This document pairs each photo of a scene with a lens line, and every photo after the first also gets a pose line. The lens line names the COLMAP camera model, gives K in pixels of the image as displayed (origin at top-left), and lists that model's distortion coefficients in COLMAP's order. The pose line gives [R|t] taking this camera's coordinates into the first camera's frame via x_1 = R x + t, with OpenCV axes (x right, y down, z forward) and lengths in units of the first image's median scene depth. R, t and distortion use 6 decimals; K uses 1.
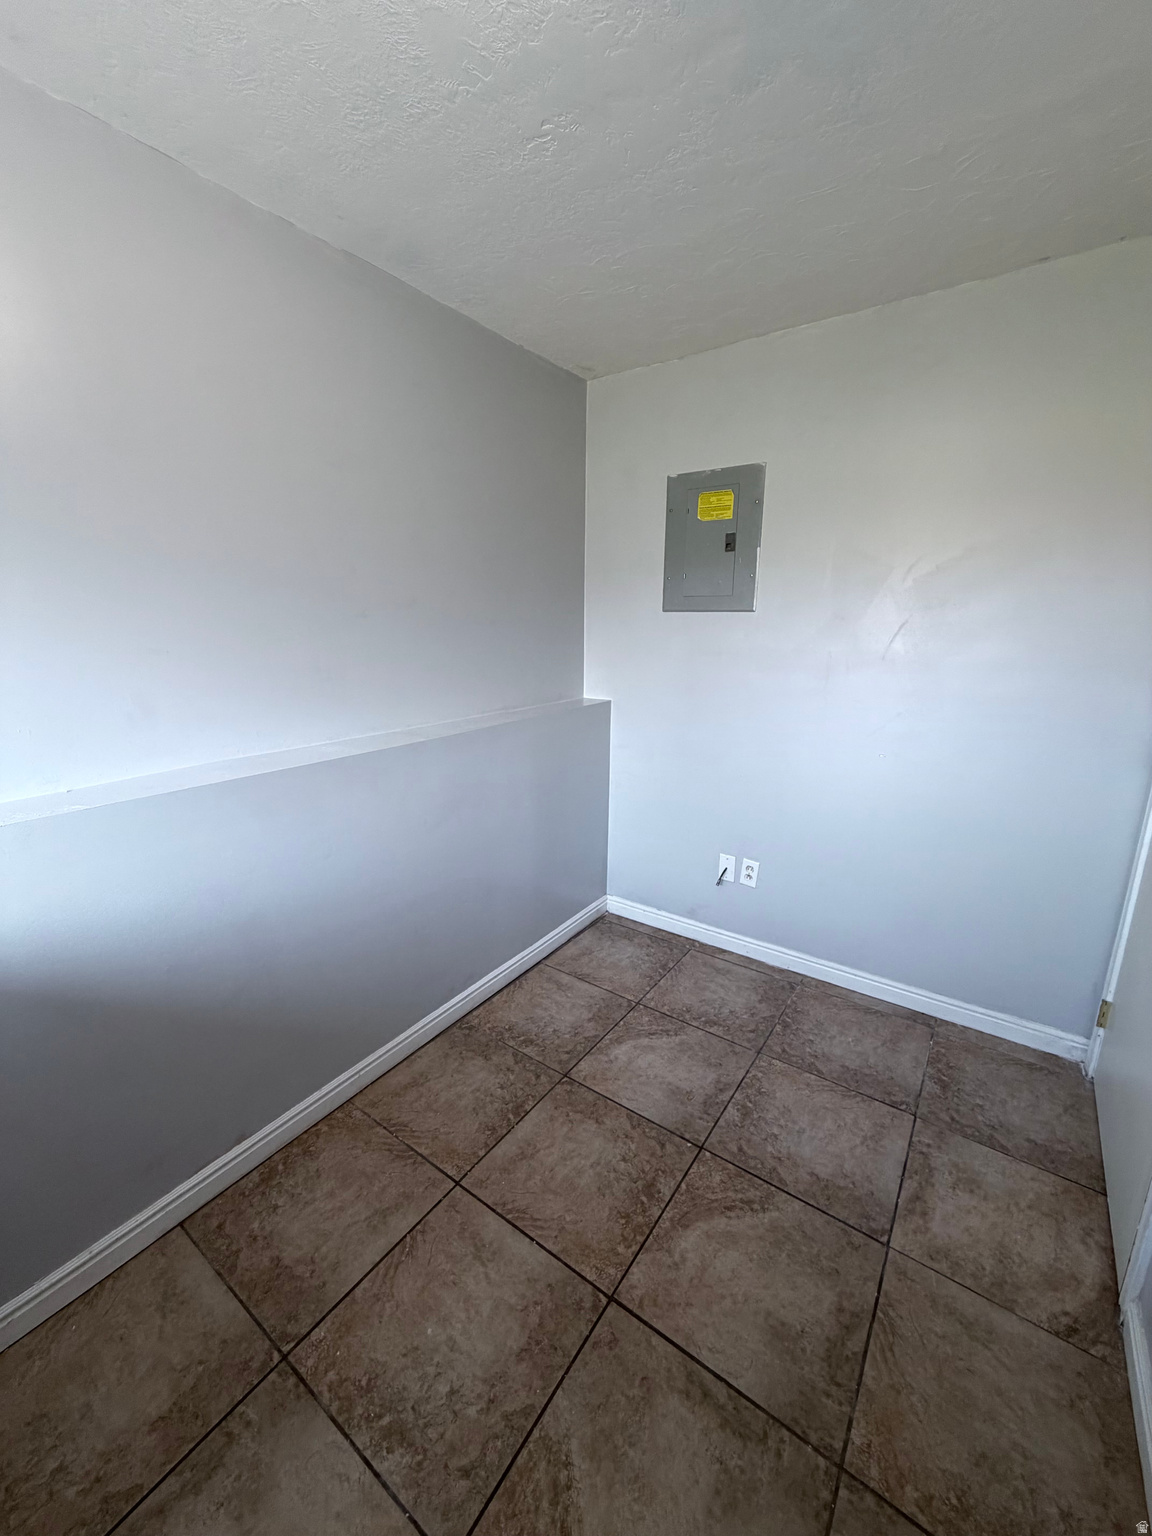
lens RADIAL K [[608.3, 0, 578.0], [0, 608.3, 763.7], [0, 0, 1]] dist [-0.005229, 0.000942]
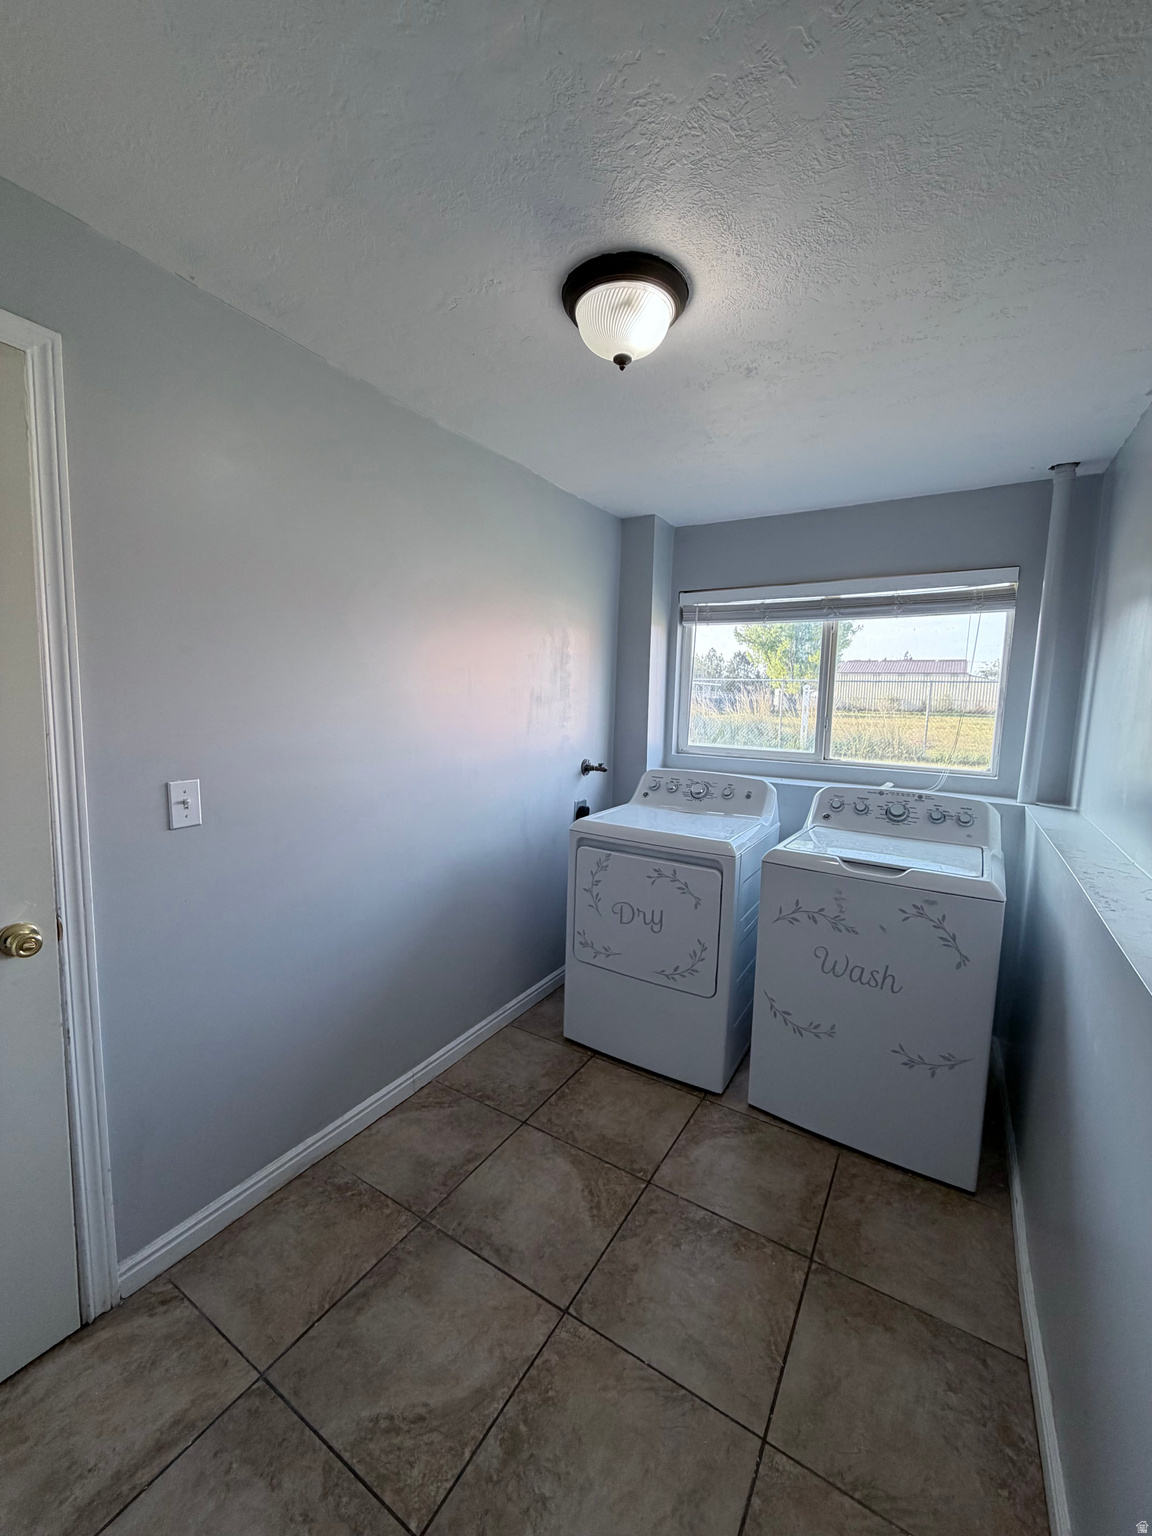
lens RADIAL K [[608.3, 0, 571.5], [0, 608.3, 763.0], [0, 0, 1]] dist [-0.005229, 0.000942]
pose [[-0.998005, -0.024506, -0.058183, 0.133880], [-0.043027, 0.938431, 0.342778, -0.441772], [0.046201, 0.344598, -0.937613, 1.718591]]
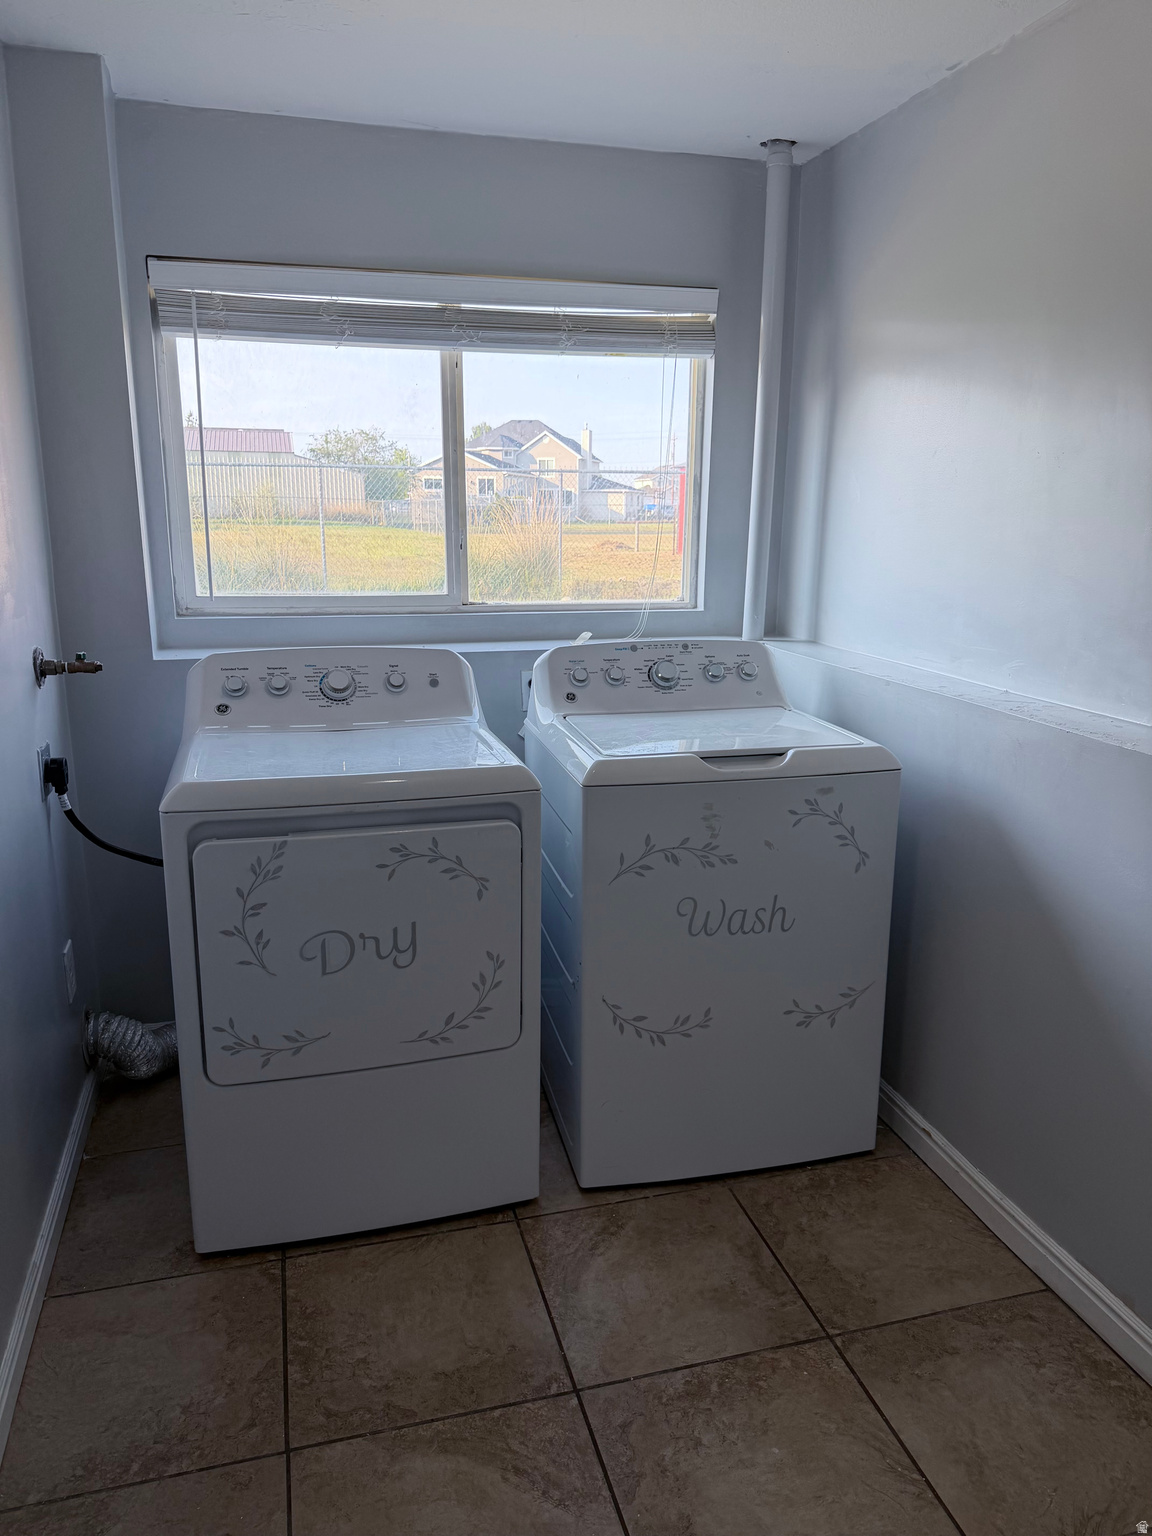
lens RADIAL K [[1092.9, 0, 573.5], [0, 1092.9, 769.6], [0, 0, 1]] dist [0.051781, -0.054385]
pose [[-0.637139, 0.170290, -0.751701, 0.792098], [-0.191955, 0.909498, 0.368737, -0.299145], [0.746463, 0.379229, -0.546789, 1.205099]]
